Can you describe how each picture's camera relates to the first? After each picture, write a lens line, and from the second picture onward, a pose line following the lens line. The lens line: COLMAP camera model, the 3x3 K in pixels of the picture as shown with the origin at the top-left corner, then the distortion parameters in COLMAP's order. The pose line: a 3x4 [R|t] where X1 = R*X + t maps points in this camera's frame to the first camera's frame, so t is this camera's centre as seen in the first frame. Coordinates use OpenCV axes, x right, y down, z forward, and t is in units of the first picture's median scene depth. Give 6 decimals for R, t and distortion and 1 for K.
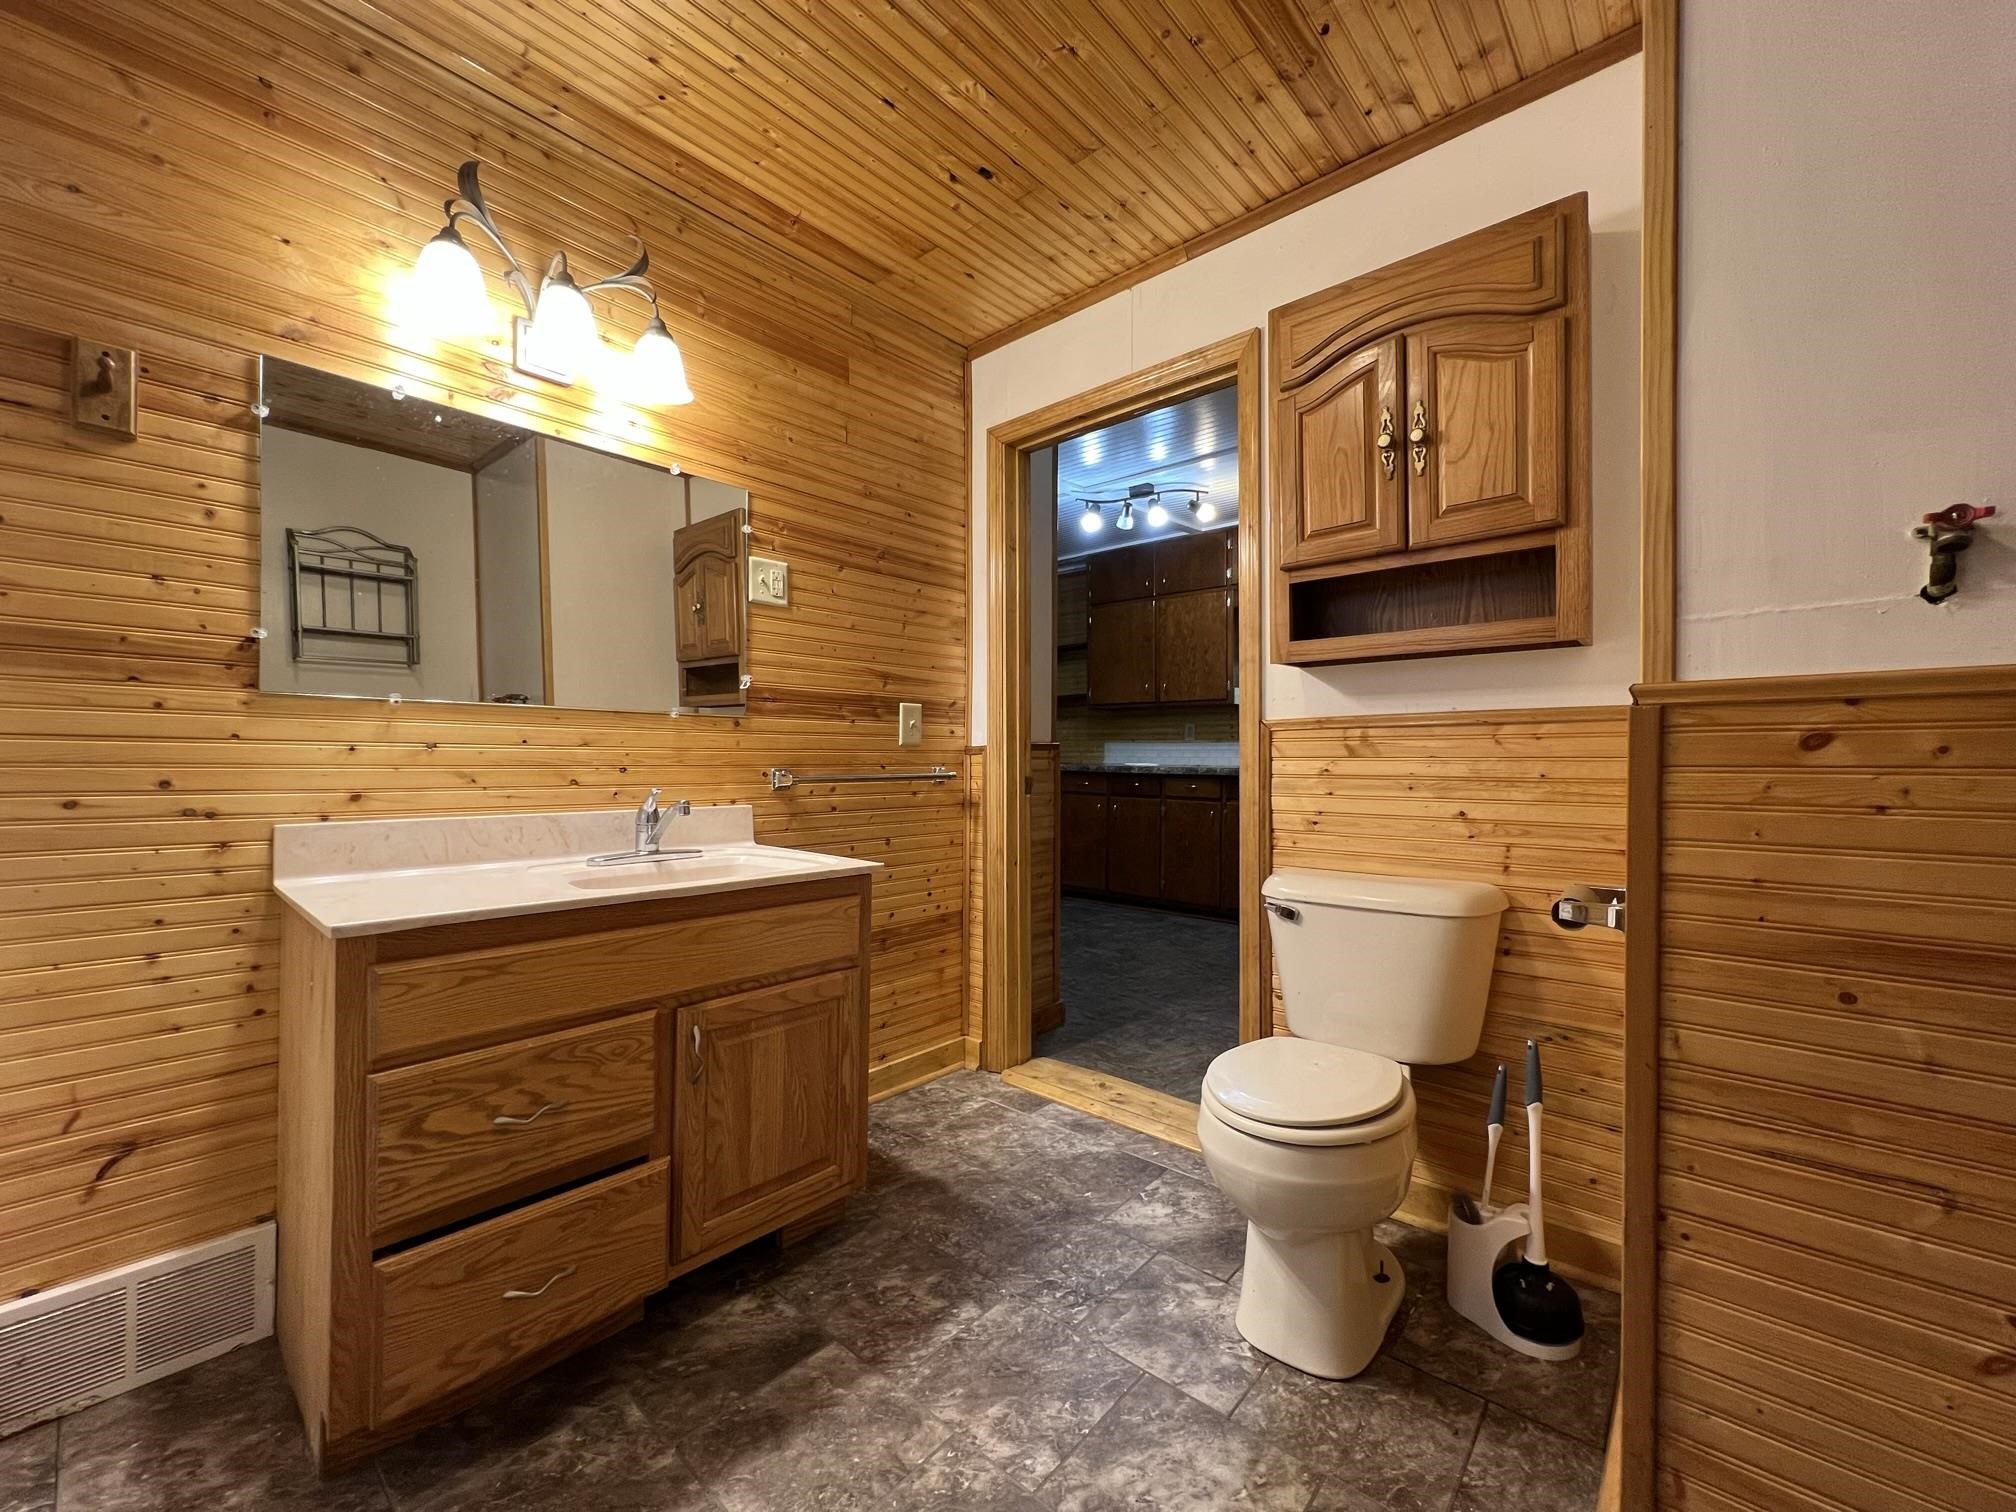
lens RADIAL K [[817.0, 0, 1017.9], [0, 817.0, 748.4], [0, 0, 1]] dist [0.002372, 0.000364]
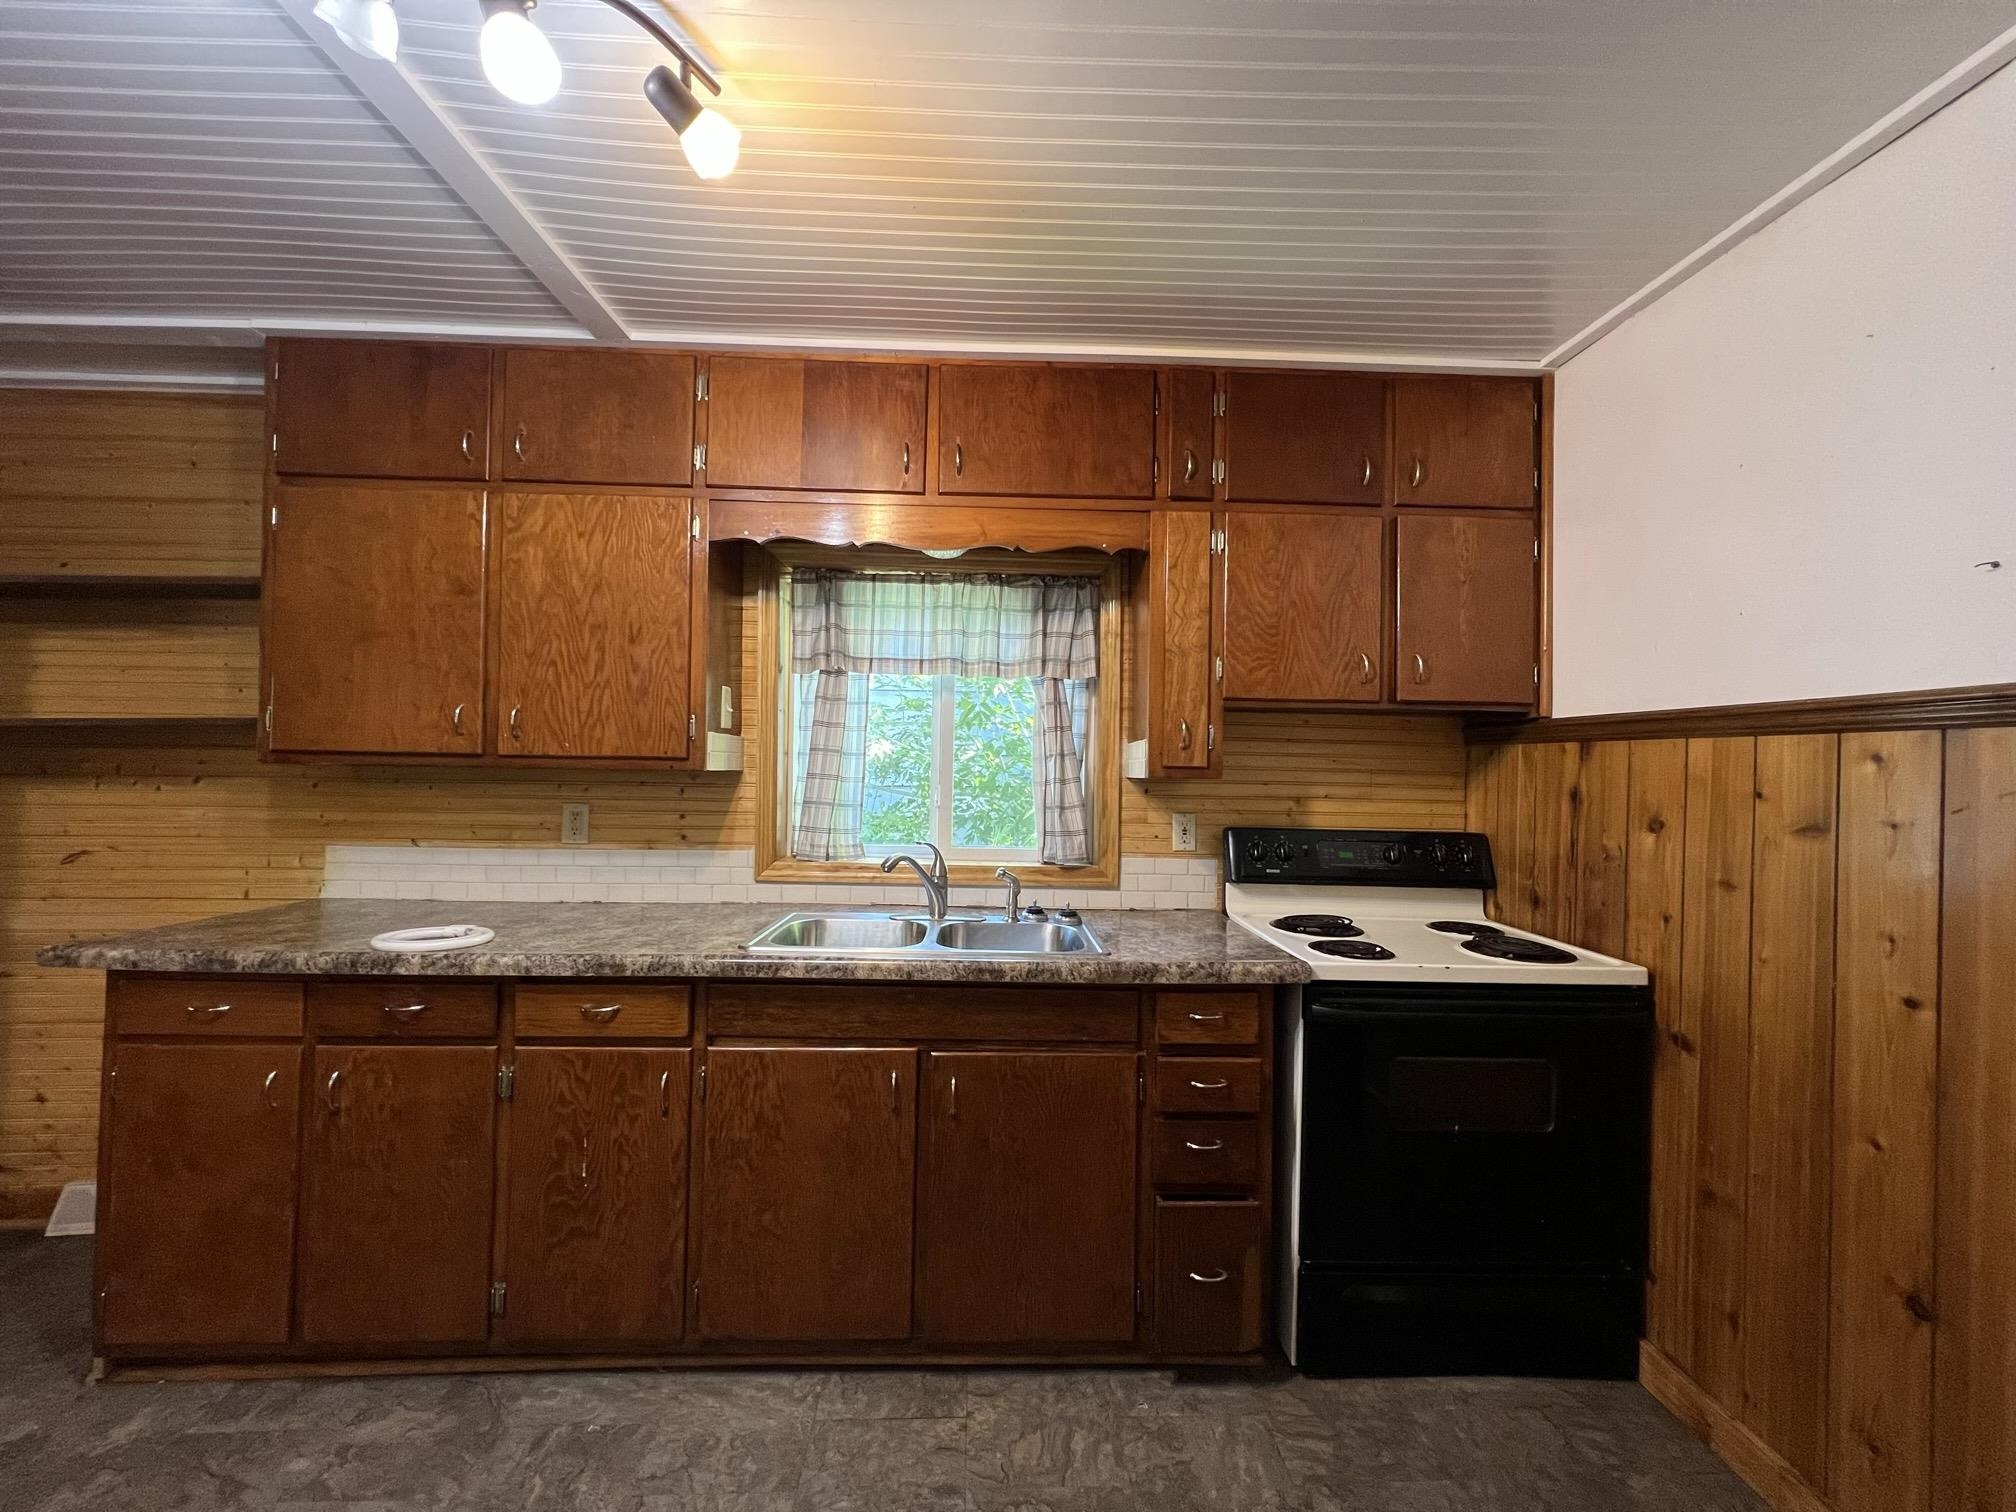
lens RADIAL K [[804.8, 0, 1010.1], [0, 804.8, 755.8], [0, 0, 1]] dist [0.002080, 0.000027]
pose [[0.723259, 0.019100, 0.690313, 0.086136], [-0.014270, 0.999817, -0.012712, -0.055342], [-0.690429, -0.000656, 0.723400, 0.555666]]
